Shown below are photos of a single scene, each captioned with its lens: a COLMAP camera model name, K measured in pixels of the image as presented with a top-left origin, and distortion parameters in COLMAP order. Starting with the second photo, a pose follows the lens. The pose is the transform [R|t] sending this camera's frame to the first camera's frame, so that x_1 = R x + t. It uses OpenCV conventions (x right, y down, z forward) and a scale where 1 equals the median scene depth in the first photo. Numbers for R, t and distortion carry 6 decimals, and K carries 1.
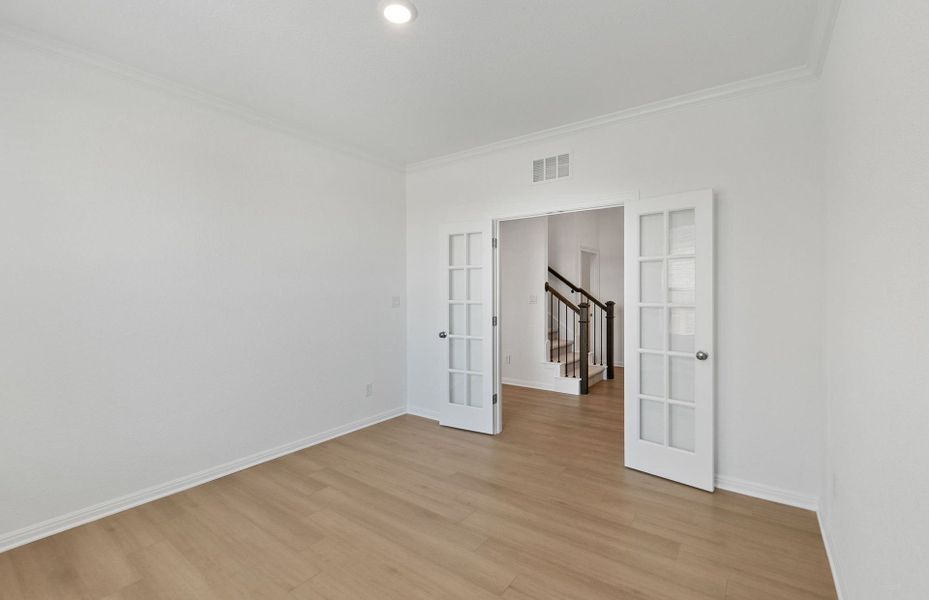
lens RADIAL K [[401.8, 0, 458.9], [0, 401.8, 293.0], [0, 0, 1]] dist [-0.002907, -0.000488]
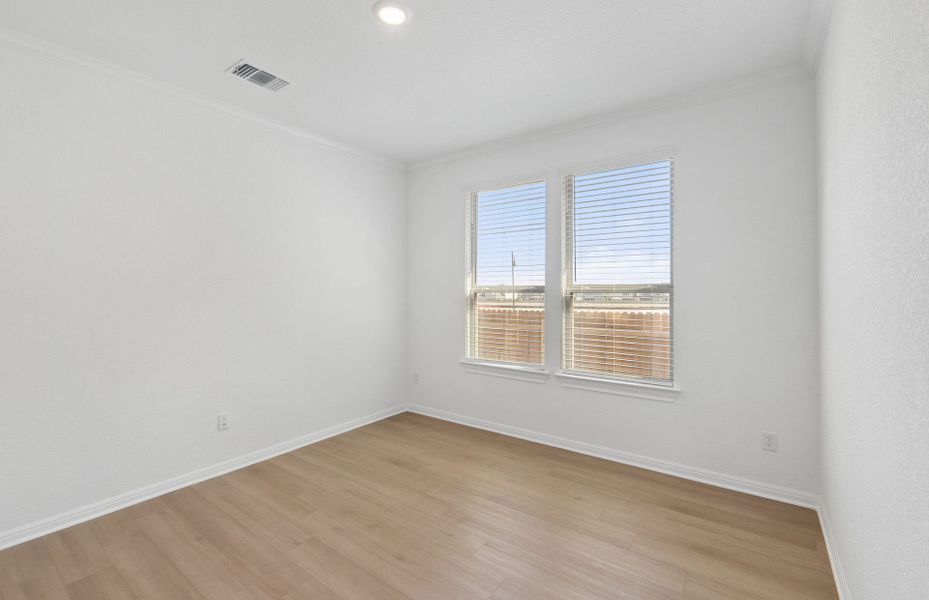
lens RADIAL K [[418.4, 0, 466.0], [0, 418.4, 292.0], [0, 0, 1]] dist [0.037058, -0.000076]
pose [[-0.999892, 0.004153, -0.014077, -0.237729], [0.003958, 0.999897, 0.013820, -0.016192], [0.014133, 0.013763, -0.999805, 1.543118]]
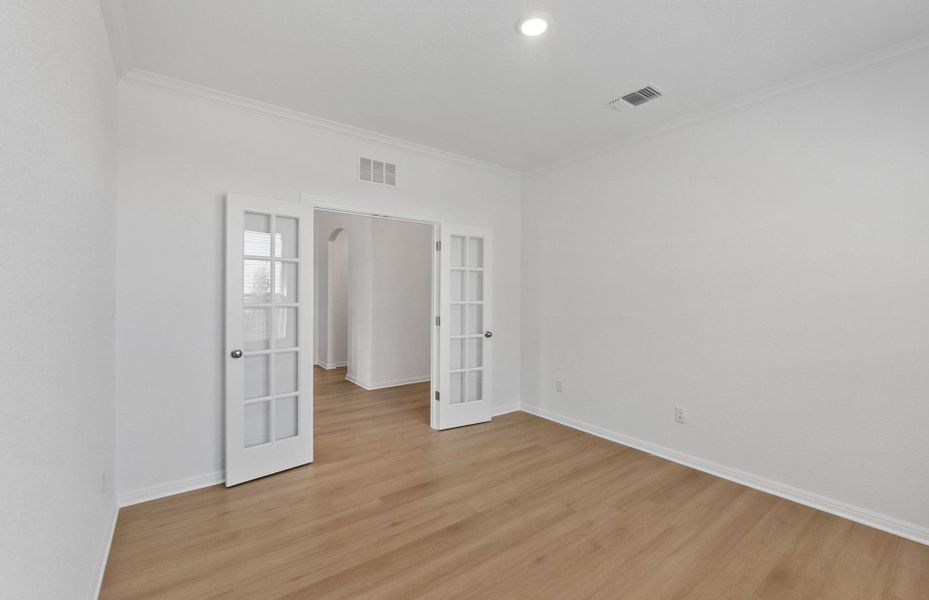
lens RADIAL K [[401.8, 0, 458.9], [0, 401.8, 293.0], [0, 0, 1]] dist [-0.002907, -0.000488]
pose [[0.281899, 0.003677, 0.959437, -0.899061], [-0.001527, 0.999993, -0.003384, 0.001516], [-0.959443, -0.000511, 0.281903, 0.664229]]
